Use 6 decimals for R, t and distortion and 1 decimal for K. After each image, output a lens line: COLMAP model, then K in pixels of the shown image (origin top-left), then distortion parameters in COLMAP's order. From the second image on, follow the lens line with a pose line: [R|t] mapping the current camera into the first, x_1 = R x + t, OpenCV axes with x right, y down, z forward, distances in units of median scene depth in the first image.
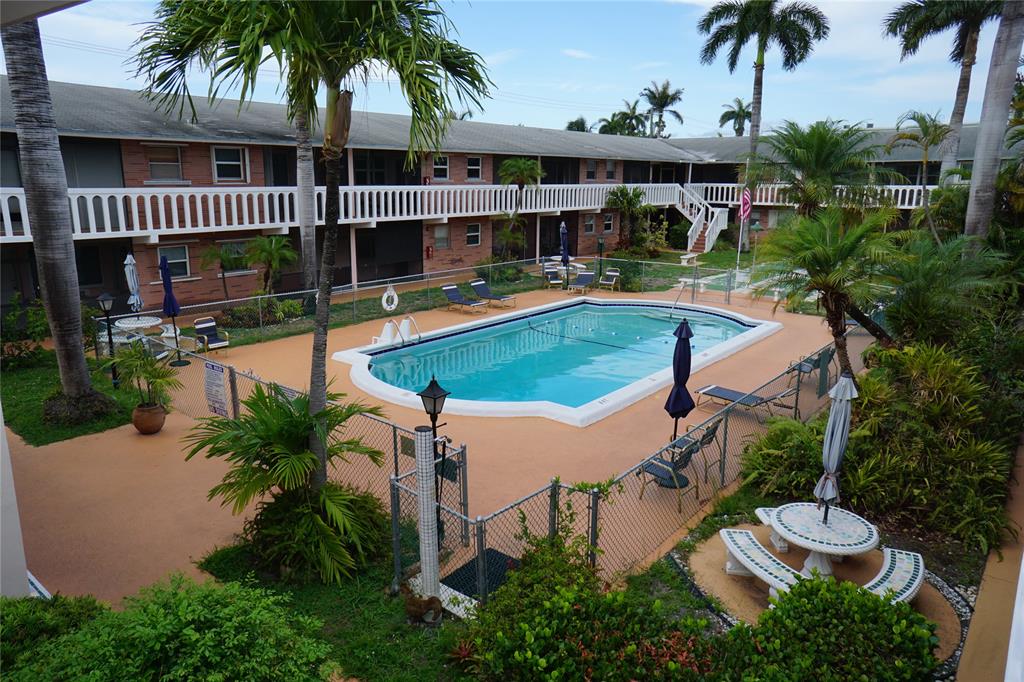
lens RADIAL K [[691.1, 0, 509.1], [0, 691.1, 338.6], [0, 0, 1]] dist [-0.064217, 0.090818]
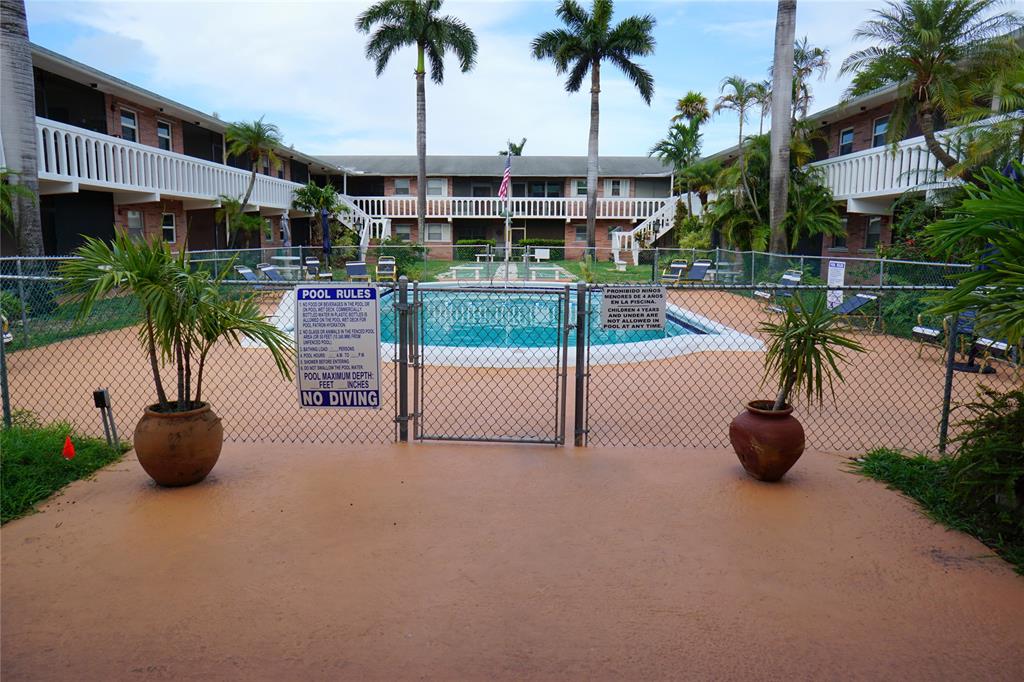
lens RADIAL K [[691.1, 0, 503.4], [0, 691.1, 345.1], [0, 0, 1]] dist [-0.064217, 0.090818]
pose [[0.777018, -0.096631, 0.622017, -0.294517], [0.140230, 0.989888, -0.021395, 0.046629], [-0.613660, 0.103850, 0.782711, 0.279408]]
